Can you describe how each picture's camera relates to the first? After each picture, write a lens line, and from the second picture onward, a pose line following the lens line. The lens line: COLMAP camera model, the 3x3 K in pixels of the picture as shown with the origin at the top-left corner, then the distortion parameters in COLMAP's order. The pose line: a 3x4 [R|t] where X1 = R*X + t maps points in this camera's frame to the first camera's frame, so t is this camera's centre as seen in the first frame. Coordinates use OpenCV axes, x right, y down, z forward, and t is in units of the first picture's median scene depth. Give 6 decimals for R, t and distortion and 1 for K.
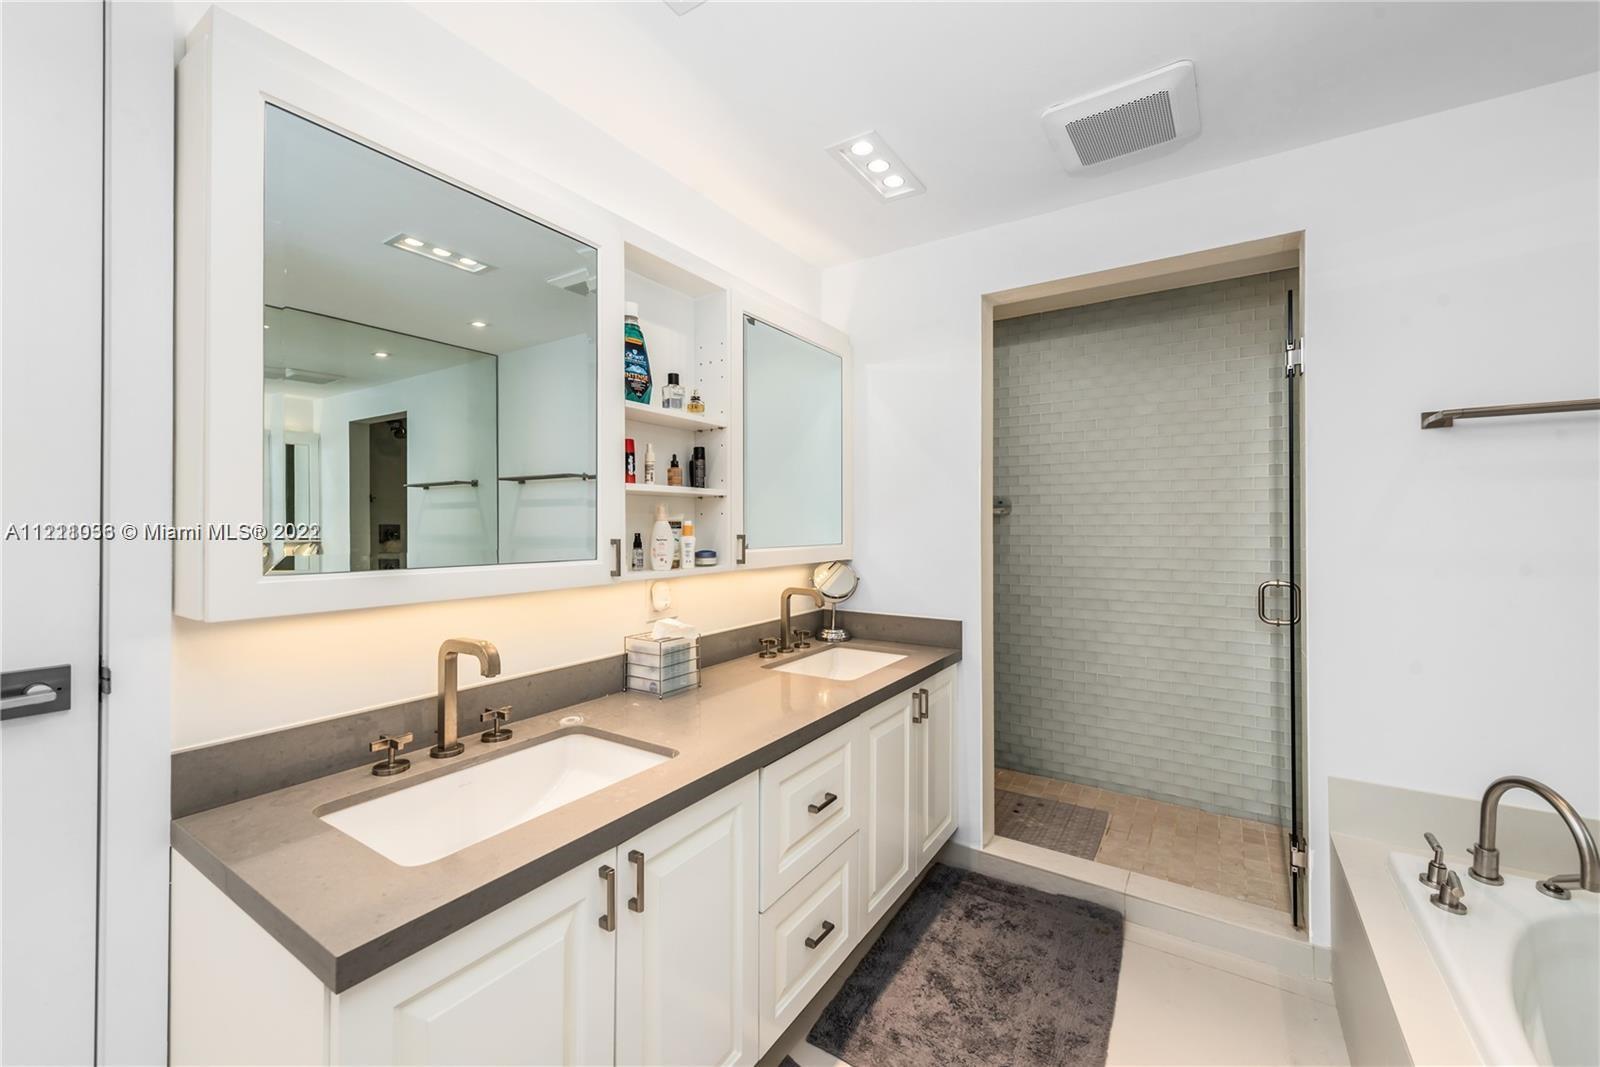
lens RADIAL K [[643.7, 0, 802.3], [0, 643.7, 522.2], [0, 0, 1]] dist [0.012467, -0.000793]
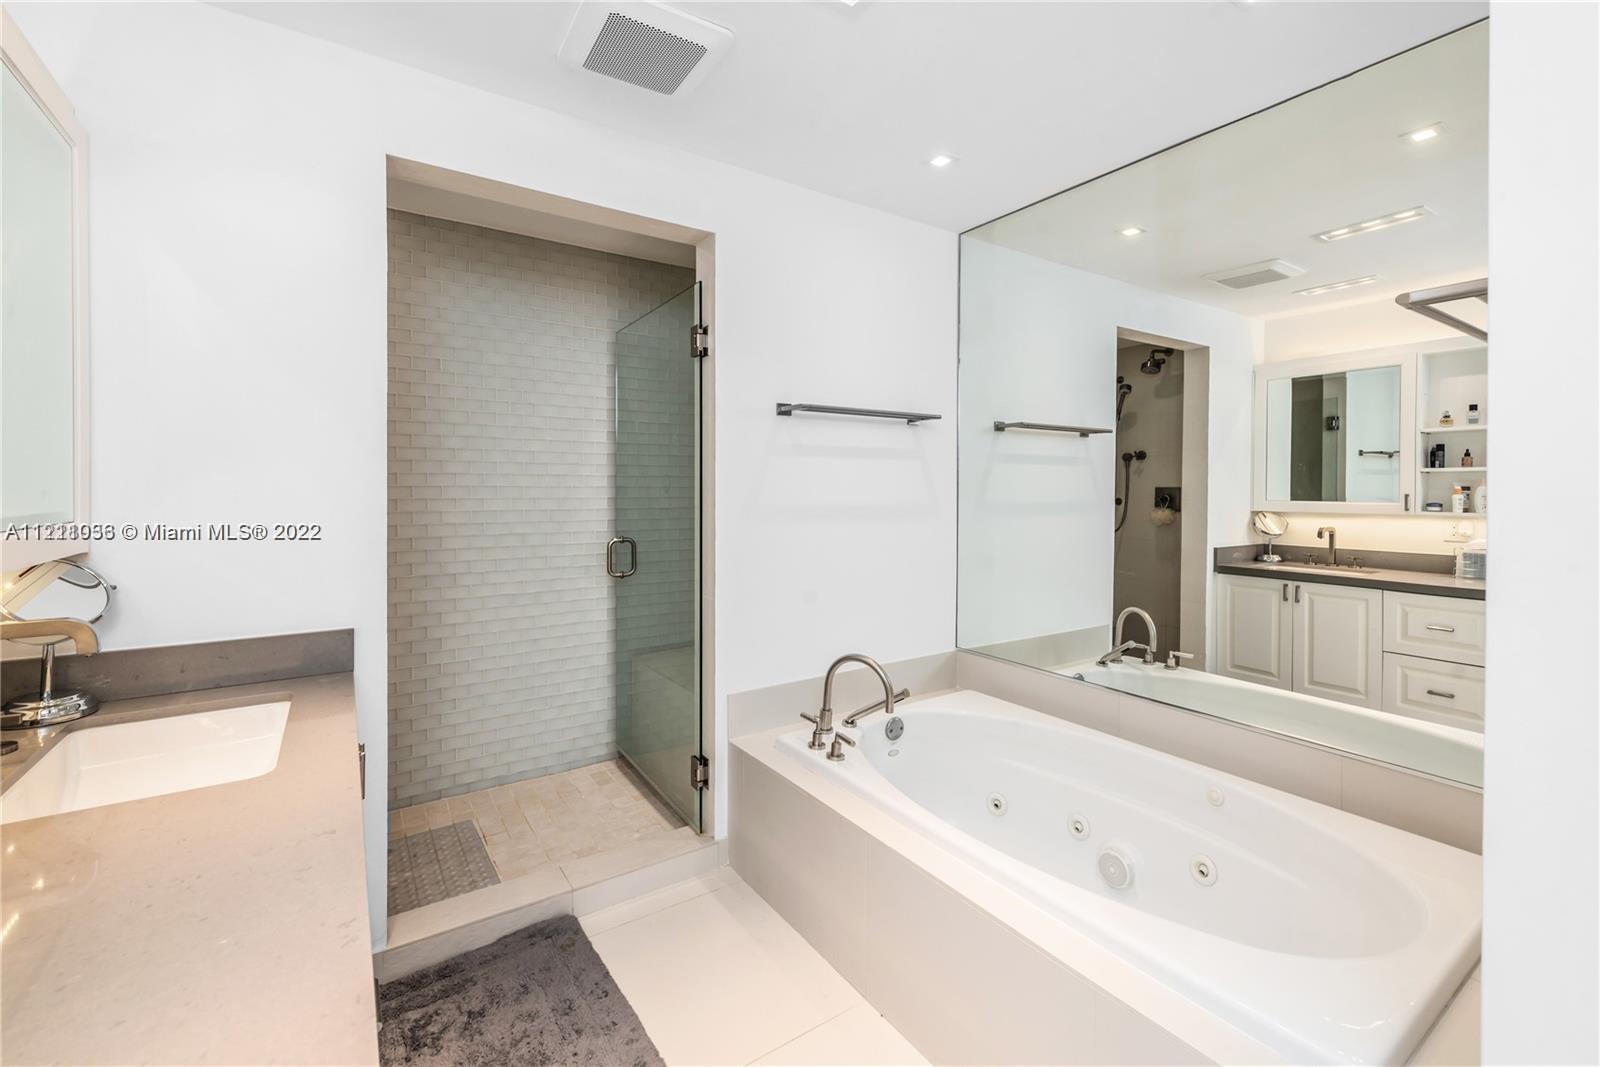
lens RADIAL K [[675.9, 0, 798.5], [0, 675.9, 497.9], [0, 0, 1]] dist [0.020263, -0.006736]
pose [[0.392307, -0.012546, 0.919749, -0.232488], [-0.006518, 0.999844, 0.016419, 0.002597], [-0.919811, -0.012436, 0.392164, 0.312235]]
